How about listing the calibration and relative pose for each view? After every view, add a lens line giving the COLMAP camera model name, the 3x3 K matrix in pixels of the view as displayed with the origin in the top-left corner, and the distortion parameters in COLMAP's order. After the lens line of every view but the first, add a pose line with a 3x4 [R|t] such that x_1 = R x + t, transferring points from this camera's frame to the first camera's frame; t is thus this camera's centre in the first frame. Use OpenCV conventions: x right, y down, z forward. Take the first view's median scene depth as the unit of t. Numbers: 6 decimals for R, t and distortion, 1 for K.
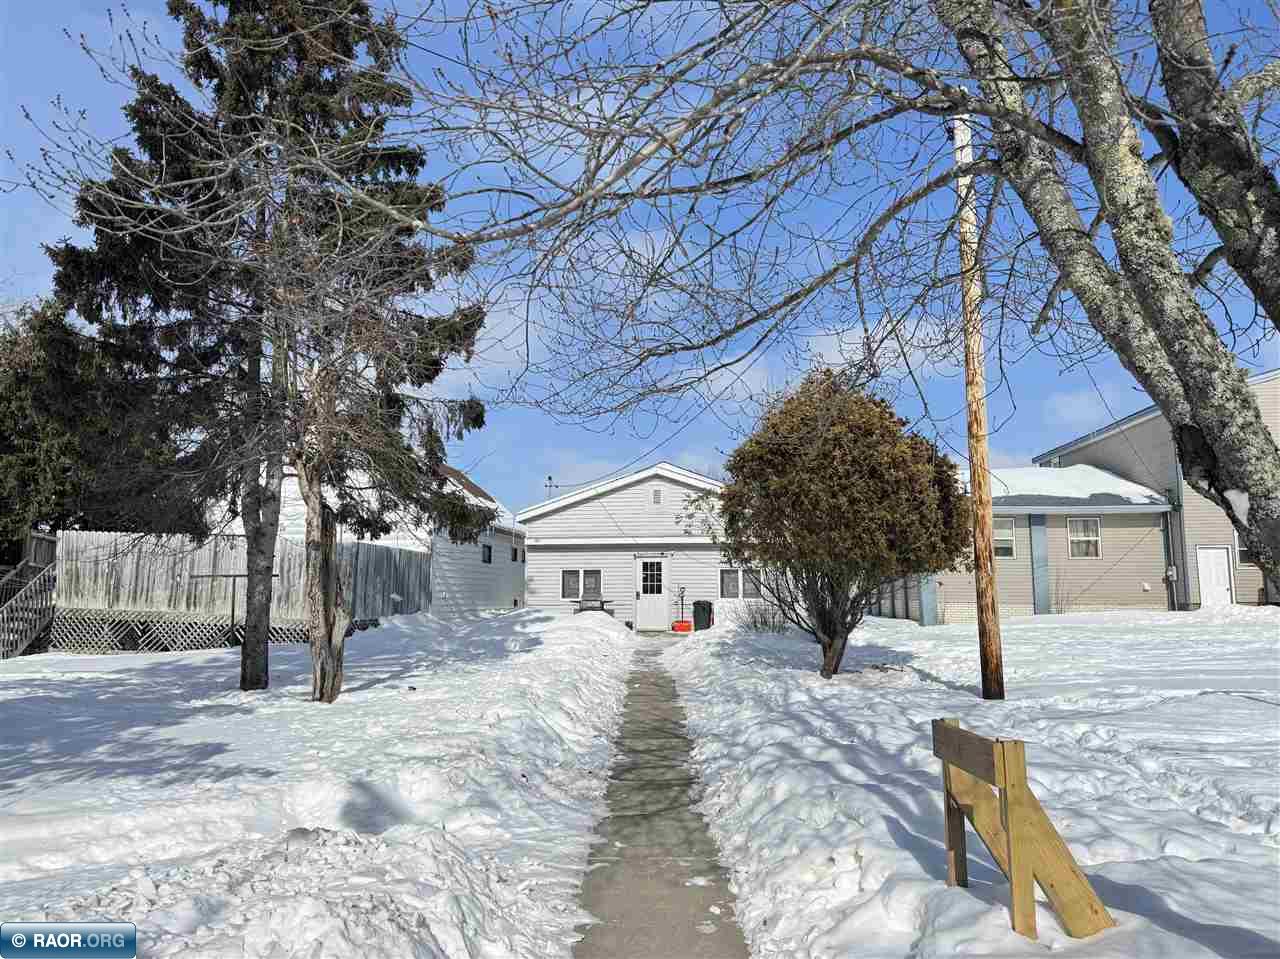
lens RADIAL K [[890.3, 0, 640.0], [0, 890.3, 479.5], [0, 0, 1]] dist [0.203278, -0.407894]
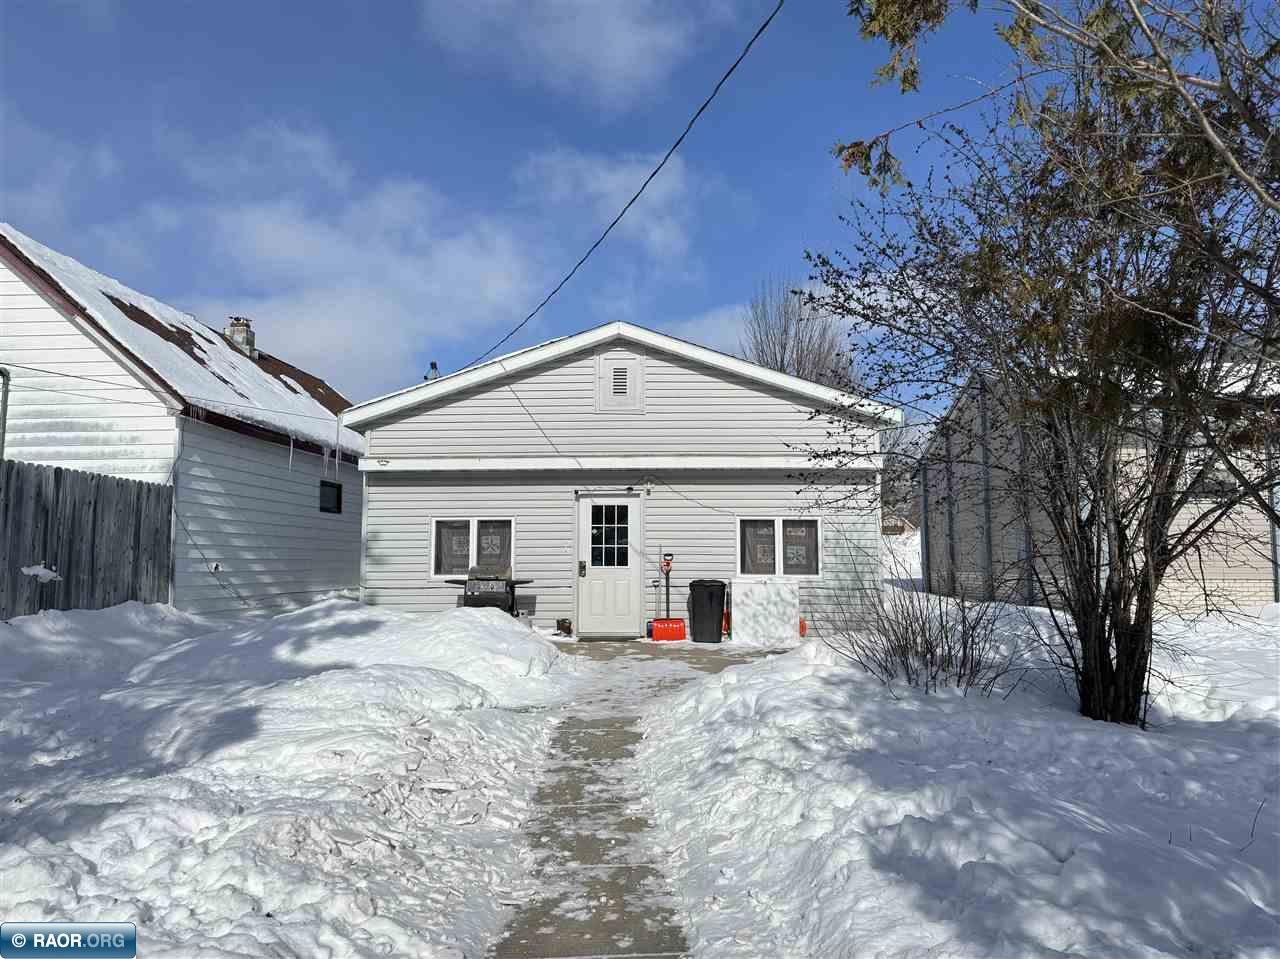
lens RADIAL K [[890.3, 0, 640.0], [0, 890.3, 479.5], [0, 0, 1]] dist [0.203278, -0.407894]
pose [[0.998922, 0.003815, 0.046265, 0.006989], [-0.005559, 0.999277, 0.037616, 0.057904], [-0.046088, -0.037833, 0.998221, 0.480330]]
